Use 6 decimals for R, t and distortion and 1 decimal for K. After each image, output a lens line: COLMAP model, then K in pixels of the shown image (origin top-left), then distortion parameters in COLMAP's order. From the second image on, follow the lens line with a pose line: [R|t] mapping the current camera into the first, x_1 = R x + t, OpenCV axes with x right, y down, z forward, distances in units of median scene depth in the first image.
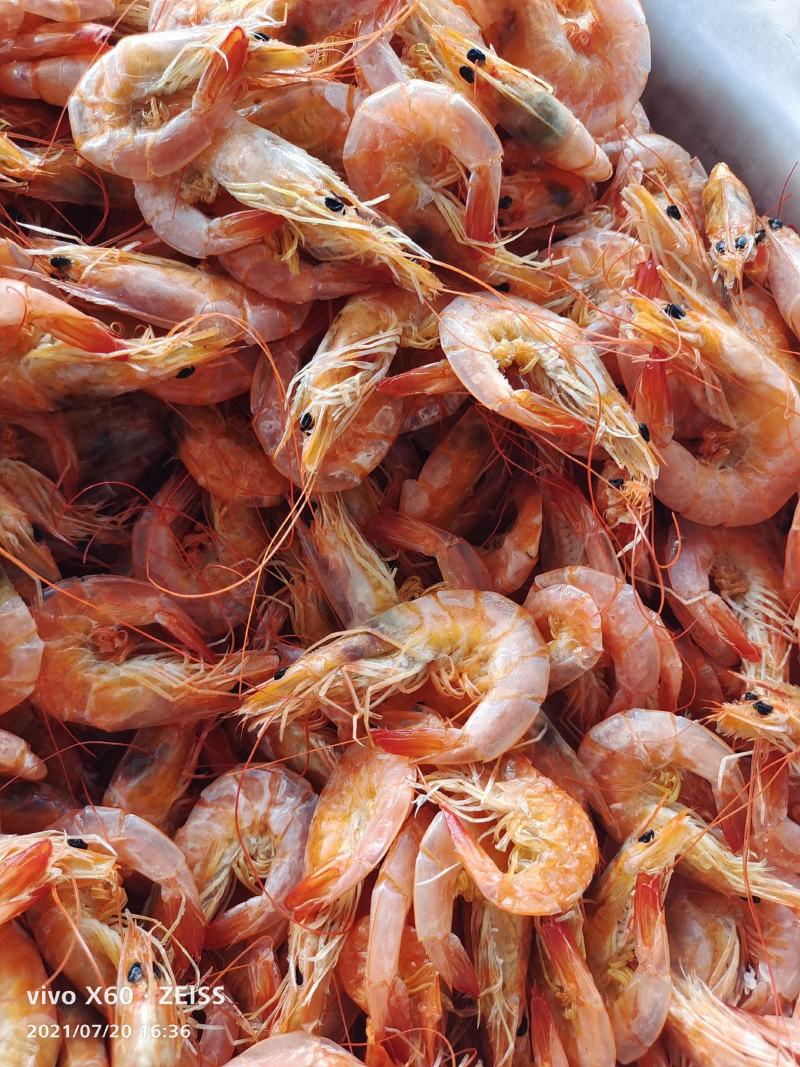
lens RADIAL K [[787.8, 0, 402.5], [0, 787.8, 541.3], [0, 0, 1]] dist [0.069826, -0.155167]
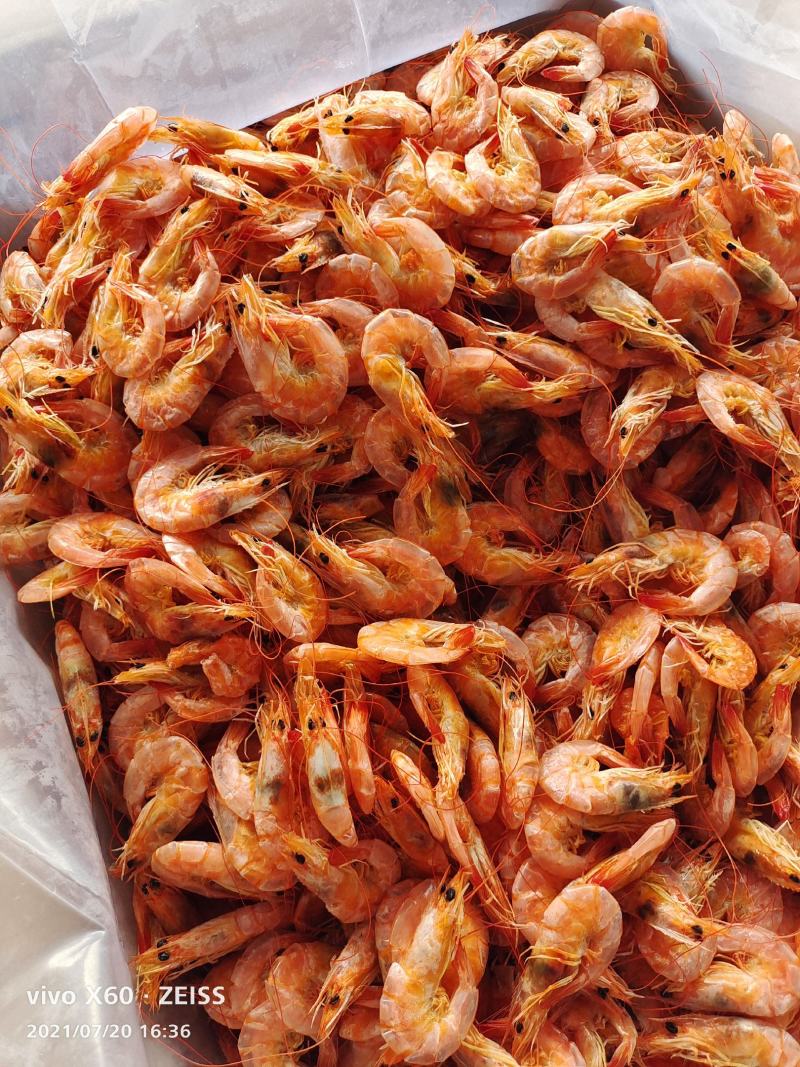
lens RADIAL K [[787.8, 0, 402.5], [0, 787.8, 541.3], [0, 0, 1]] dist [0.069826, -0.155167]
pose [[0.988506, 0.102778, -0.110875, -0.395682], [-0.103646, 0.994612, -0.002075, 0.170634], [0.110064, 0.013543, 0.993832, -0.947838]]
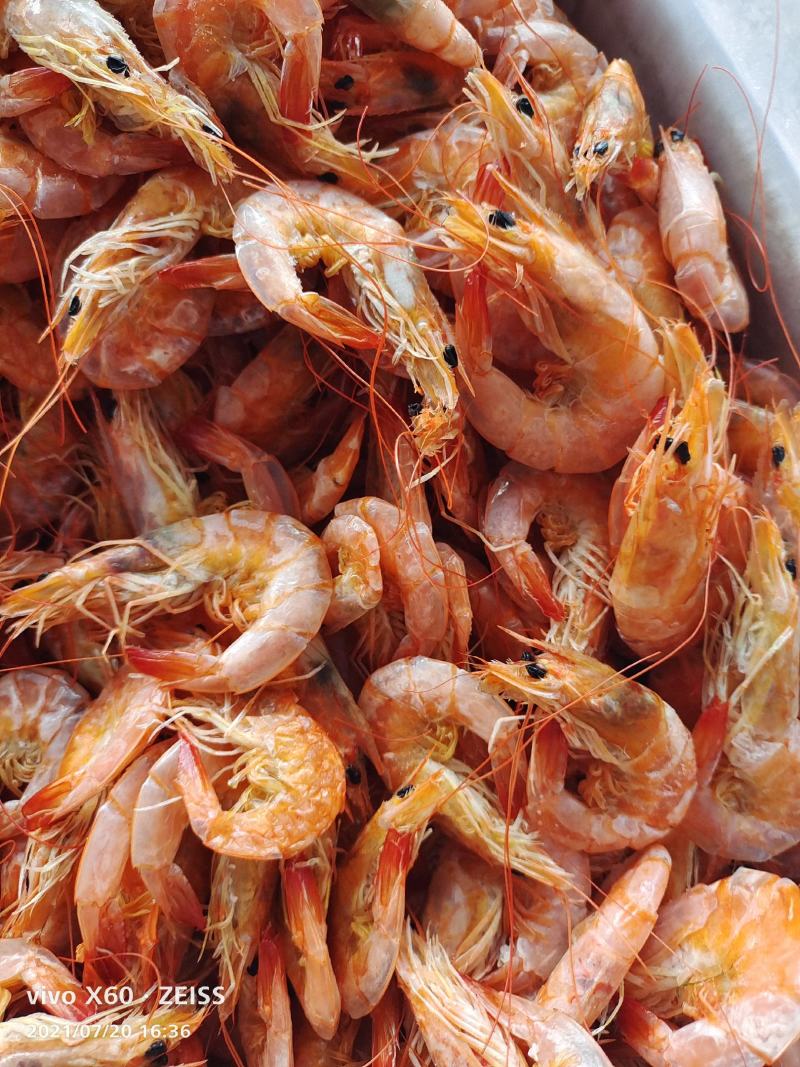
lens RADIAL K [[787.5, 0, 400.0], [0, 787.5, 533.5], [0, 0, 1]] dist [0.035633, -0.096675]
pose [[0.992808, 0.106482, -0.054708, 0.312656], [-0.101861, 0.991474, 0.081267, -0.004241], [0.062896, -0.075110, 0.995190, 0.093734]]
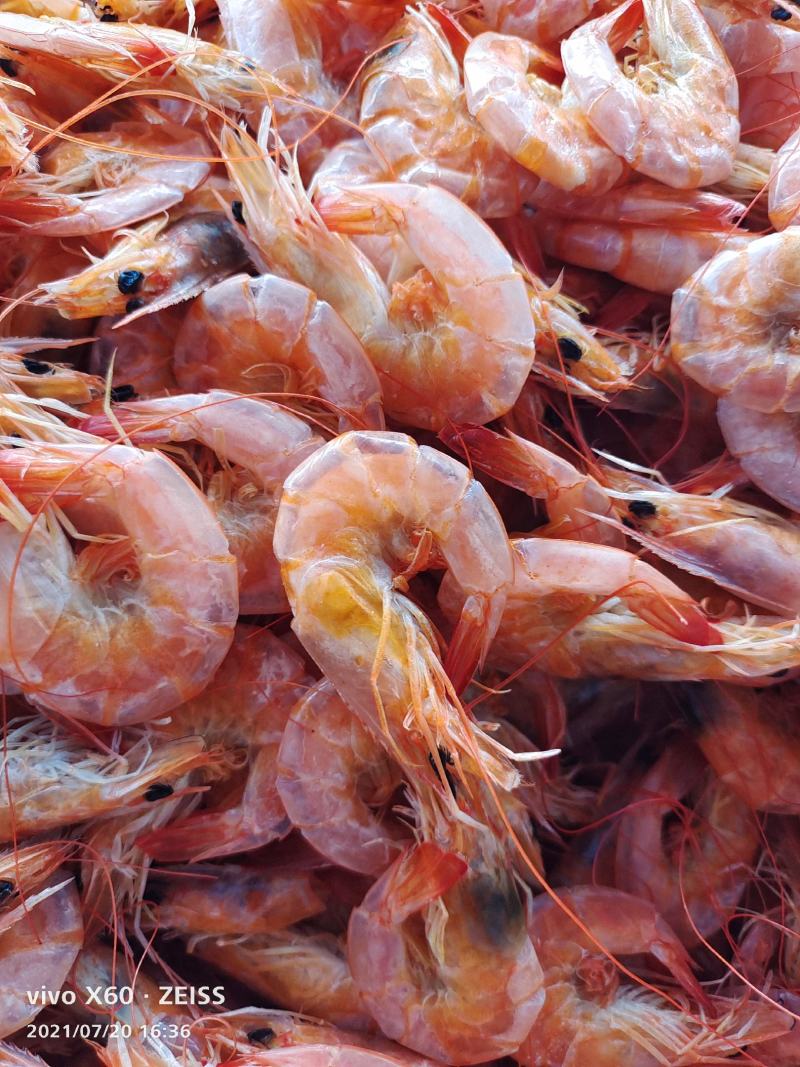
lens RADIAL K [[796.1, 0, 387.7], [0, 796.1, 534.9], [0, 0, 1]] dist [0.000196, -0.058613]
pose [[0.982745, 0.143302, -0.116948, -0.565942], [-0.144032, 0.989571, 0.002228, -0.286270], [0.116048, 0.014655, 0.993135, 0.207556]]
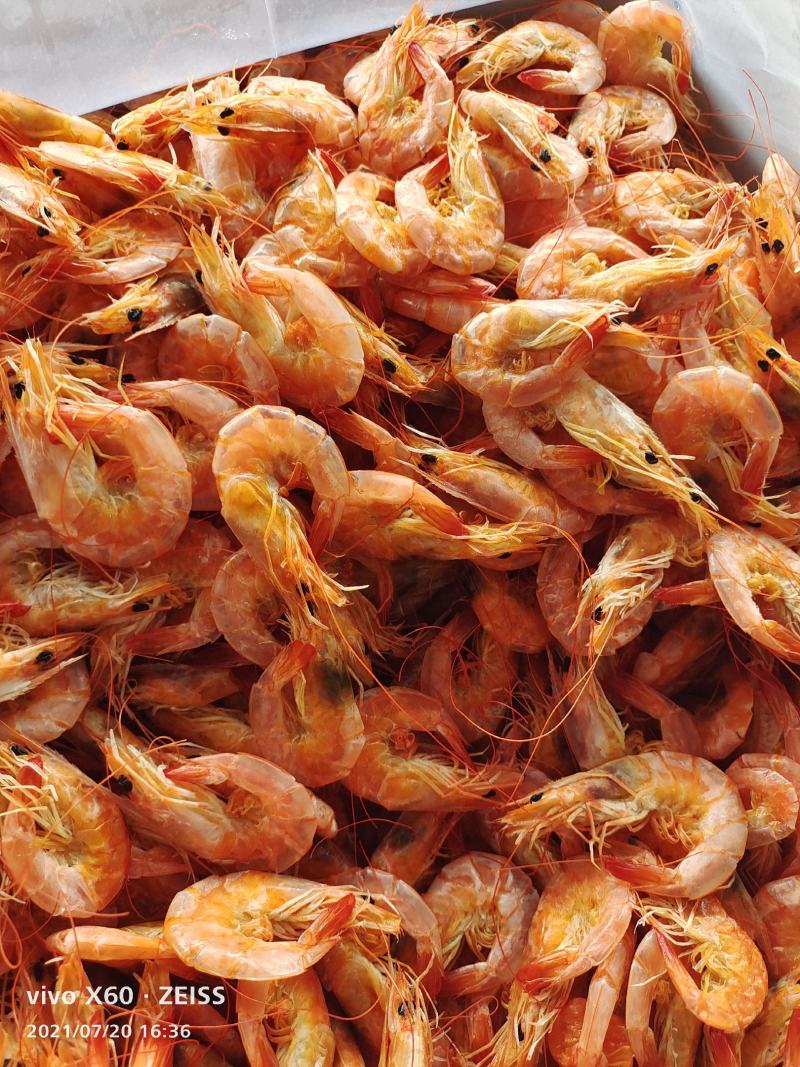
lens RADIAL K [[787.8, 0, 402.5], [0, 787.8, 541.3], [0, 0, 1]] dist [0.069826, -0.155167]
pose [[0.982646, 0.174382, -0.063225, -0.359115], [-0.175844, 0.984248, -0.018304, -0.179236], [0.059037, 0.029104, 0.997831, -0.312464]]
